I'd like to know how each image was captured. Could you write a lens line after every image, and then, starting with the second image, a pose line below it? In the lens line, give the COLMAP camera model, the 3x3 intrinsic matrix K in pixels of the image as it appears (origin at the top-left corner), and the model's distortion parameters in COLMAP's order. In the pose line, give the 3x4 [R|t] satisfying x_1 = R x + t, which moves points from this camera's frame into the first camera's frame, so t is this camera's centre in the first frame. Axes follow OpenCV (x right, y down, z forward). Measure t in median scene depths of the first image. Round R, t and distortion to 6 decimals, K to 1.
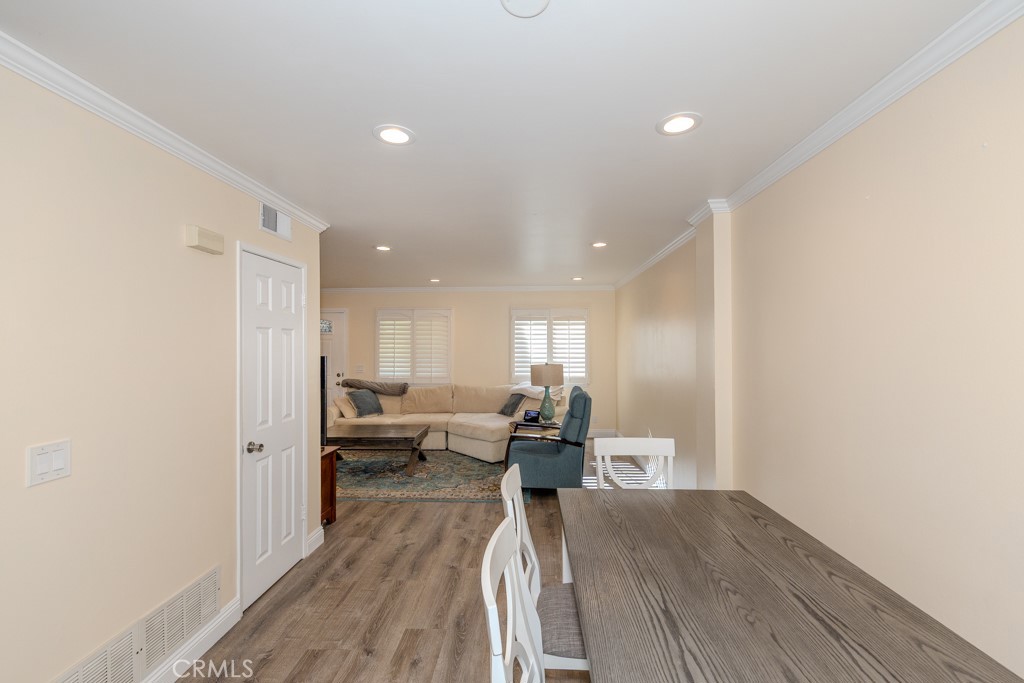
lens RADIAL K [[423.8, 0, 517.3], [0, 423.8, 342.1], [0, 0, 1]] dist [-0.000085, -0.000023]
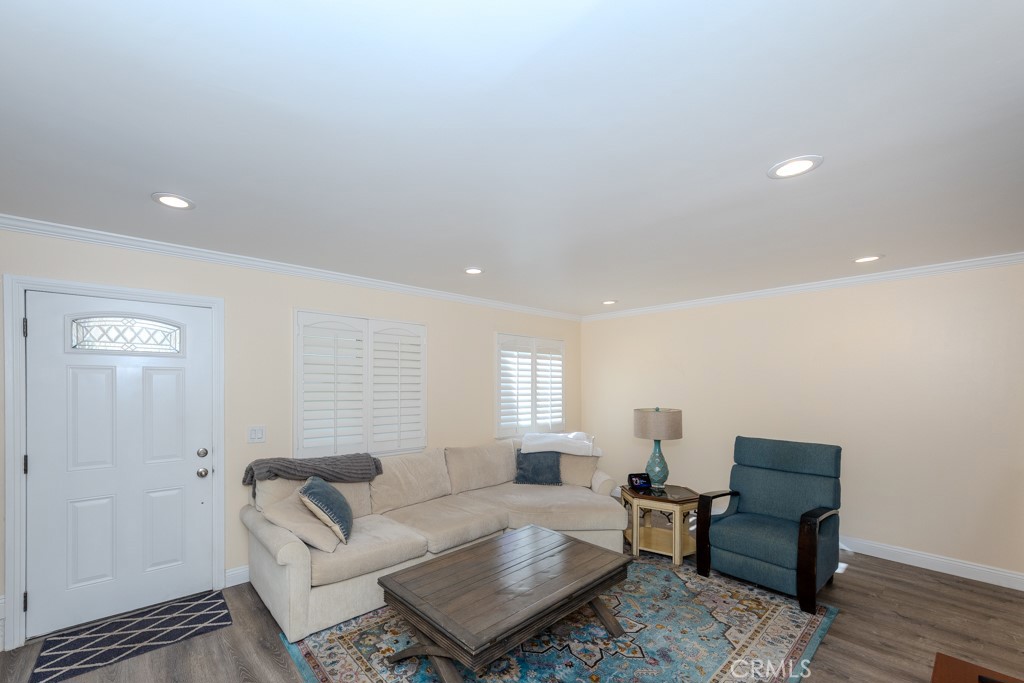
lens RADIAL K [[403.9, 0, 468.4], [0, 403.9, 380.3], [0, 0, 1]] dist [0.003811, 0.000151]
pose [[0.730343, 0.009121, 0.683020, -0.522108], [-0.010438, 0.999943, -0.002191, 0.002867], [-0.683001, -0.005529, 0.730397, 0.546633]]
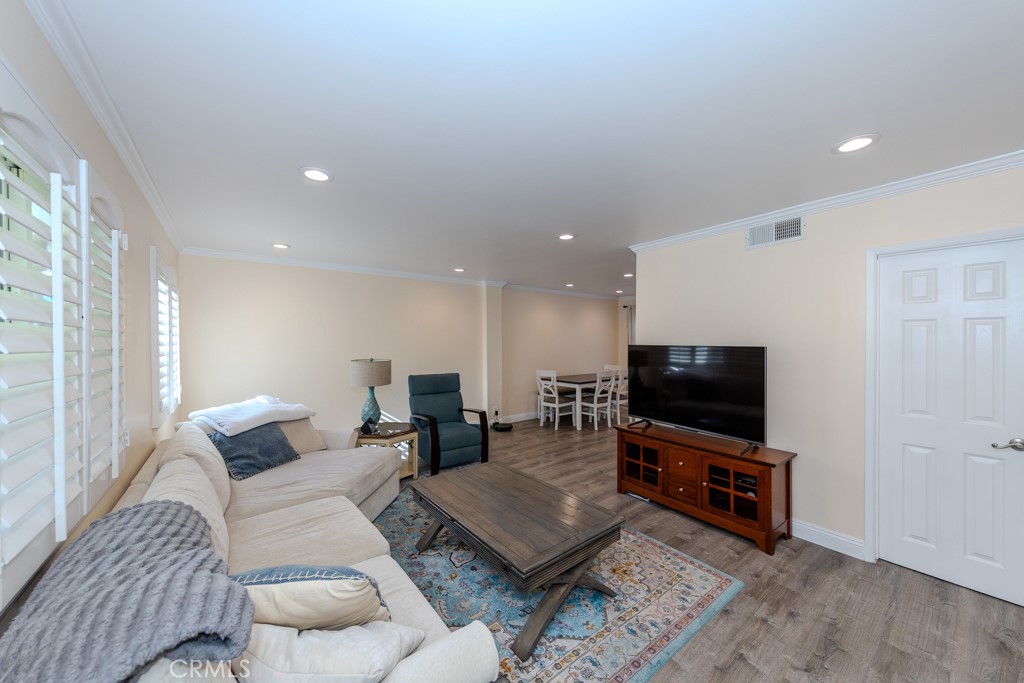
lens RADIAL K [[365.1, 0, 515.6], [0, 365.1, 344.1], [0, 0, 1]] dist [0.000608, 0.000004]
pose [[-0.650636, -0.000758, 0.759389, -0.526982], [-0.000940, 1.000000, 0.000193, 0.014901], [-0.759389, -0.000588, -0.650636, 0.978858]]
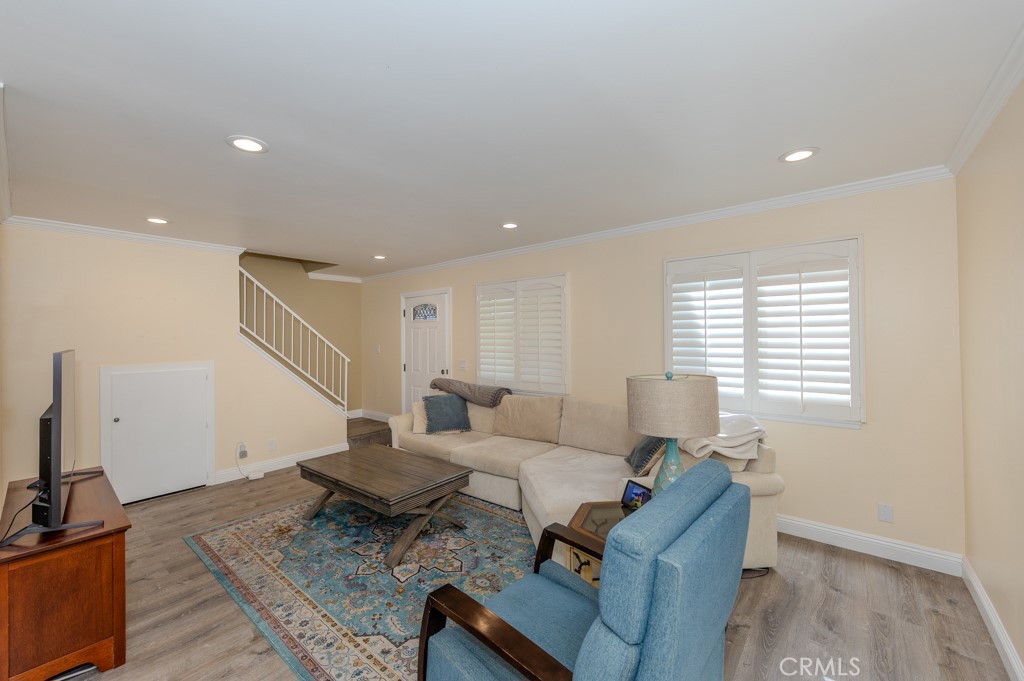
lens RADIAL K [[409.6, 0, 495.2], [0, 409.6, 333.2], [0, 0, 1]] dist [0.001609, -0.000118]
pose [[0.786024, -0.014001, -0.618037, 0.136275], [0.013443, 0.999894, -0.005554, 0.010919], [0.618050, -0.003942, 0.786129, 0.473488]]
